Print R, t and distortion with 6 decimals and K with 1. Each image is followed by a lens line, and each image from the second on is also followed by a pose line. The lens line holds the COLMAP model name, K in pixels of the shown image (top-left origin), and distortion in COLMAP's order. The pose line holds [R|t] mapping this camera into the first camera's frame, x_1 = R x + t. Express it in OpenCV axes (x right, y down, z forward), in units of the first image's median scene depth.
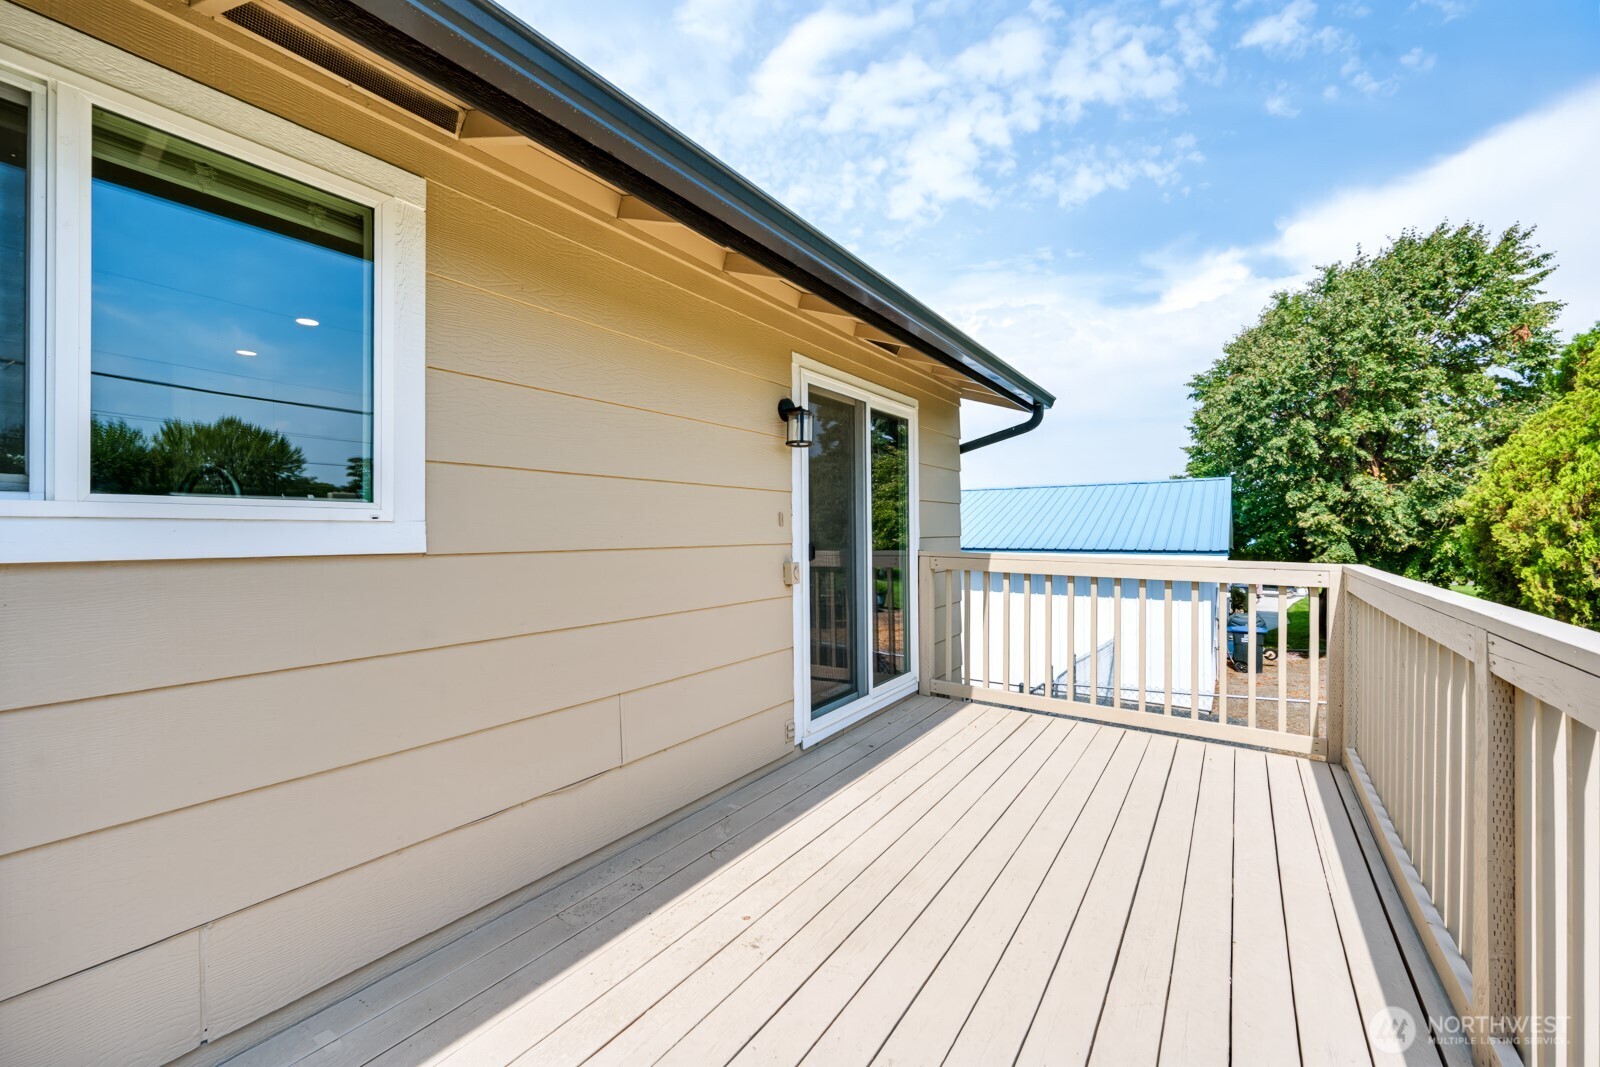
lens RADIAL K [[630.2, 0, 797.9], [0, 630.2, 531.0], [0, 0, 1]] dist [-0.002284, 0.000116]
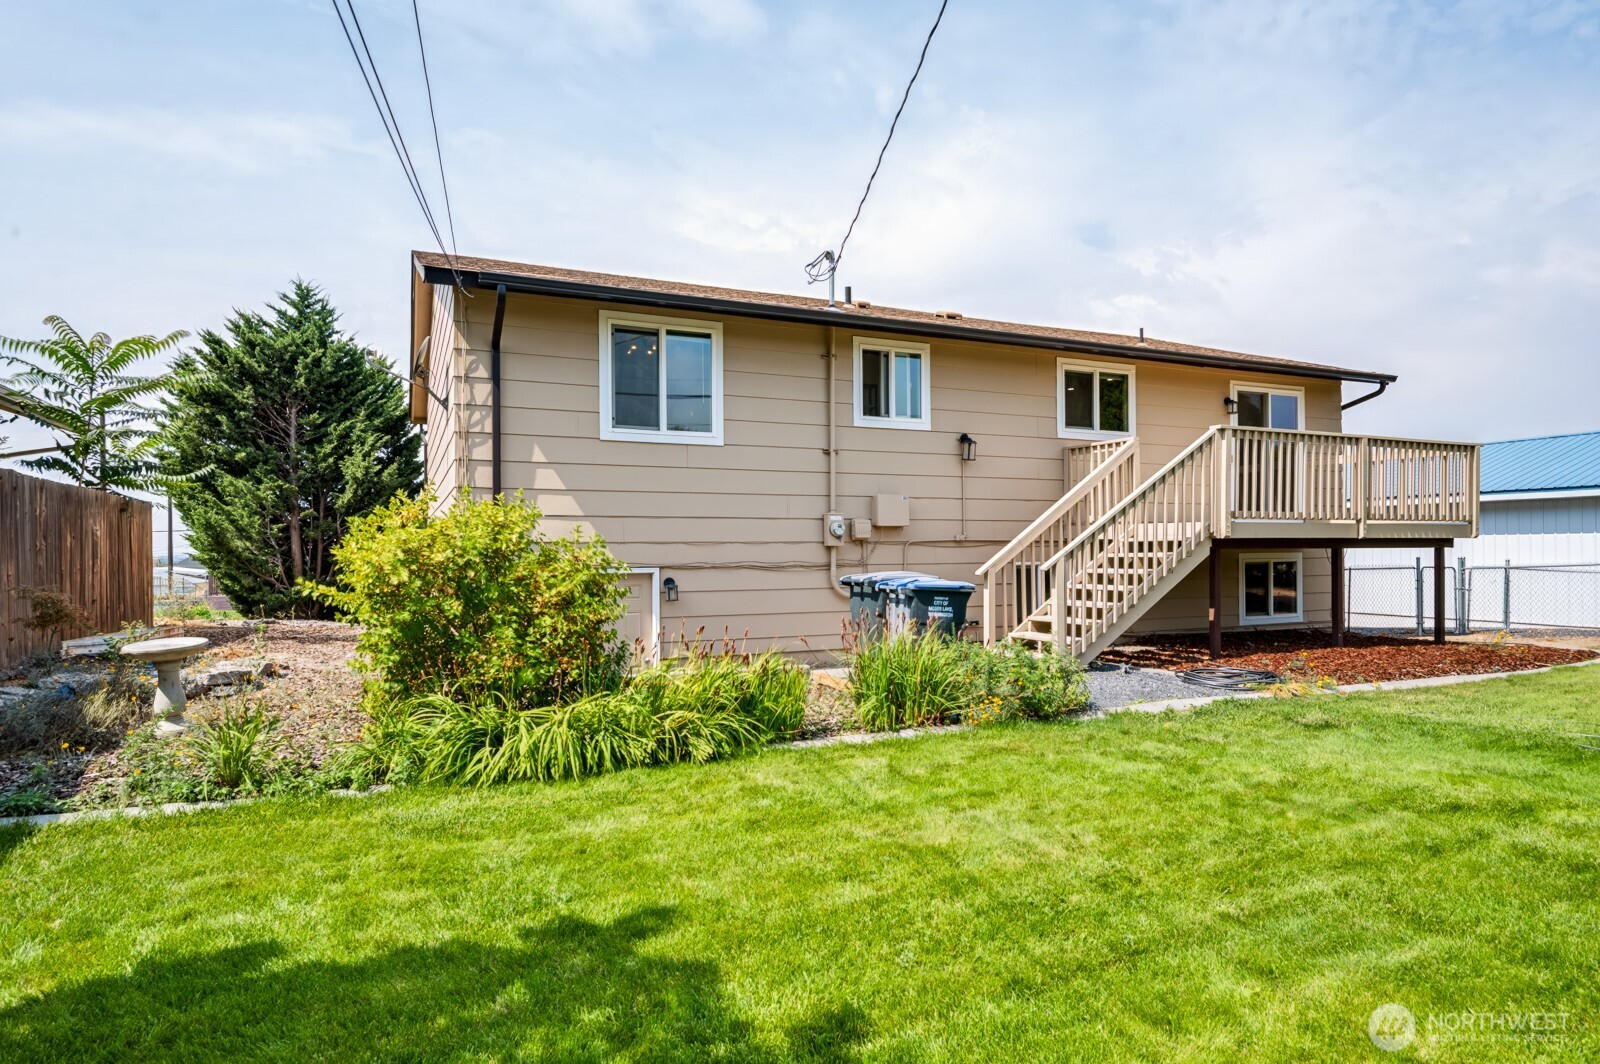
lens RADIAL K [[836.3, 0, 802.4], [0, 836.3, 540.3], [0, 0, 1]] dist [0.006114, 0.000353]
pose [[0.841738, 0.004953, -0.539863, 0.277032], [-0.006621, 0.999977, -0.001148, 0.307053], [0.539845, 0.004541, 0.841752, -2.179316]]
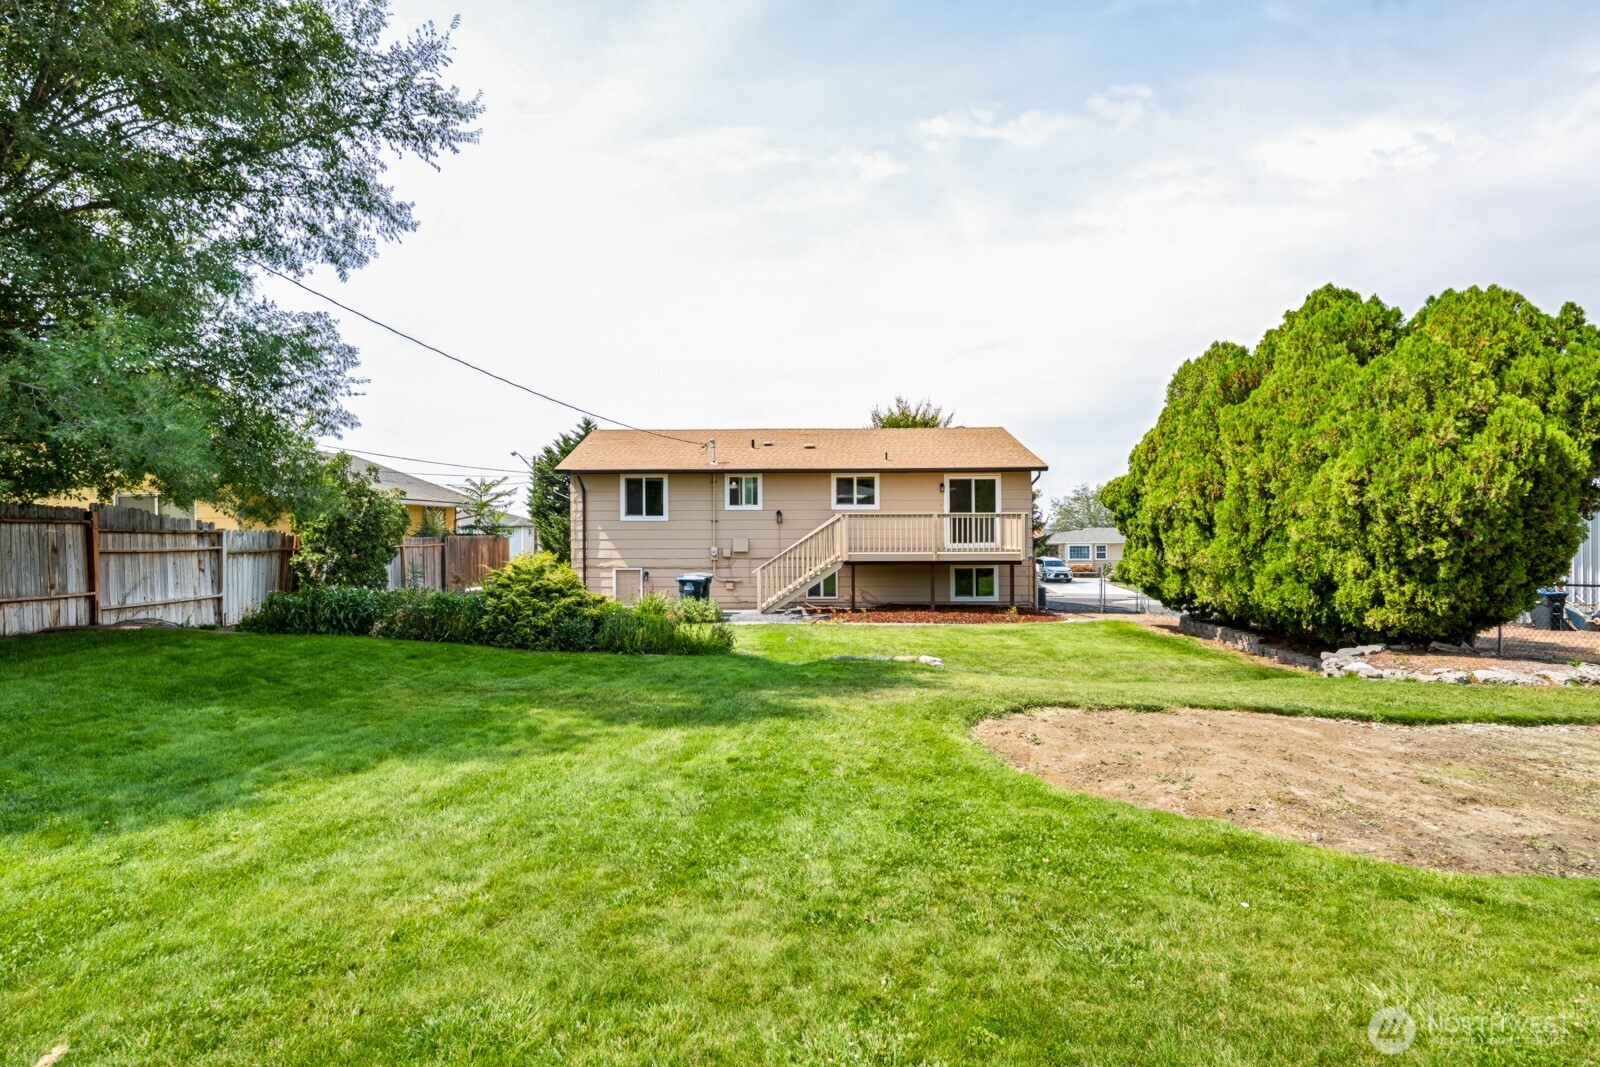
lens RADIAL K [[719.9, 0, 797.8], [0, 719.9, 533.3], [0, 0, 1]] dist [-0.005567, -0.000157]
pose [[0.581020, 0.020061, -0.813642, 3.253176], [-0.007666, 0.999787, 0.019176, 0.053915], [0.813853, -0.004904, 0.581049, -2.542227]]
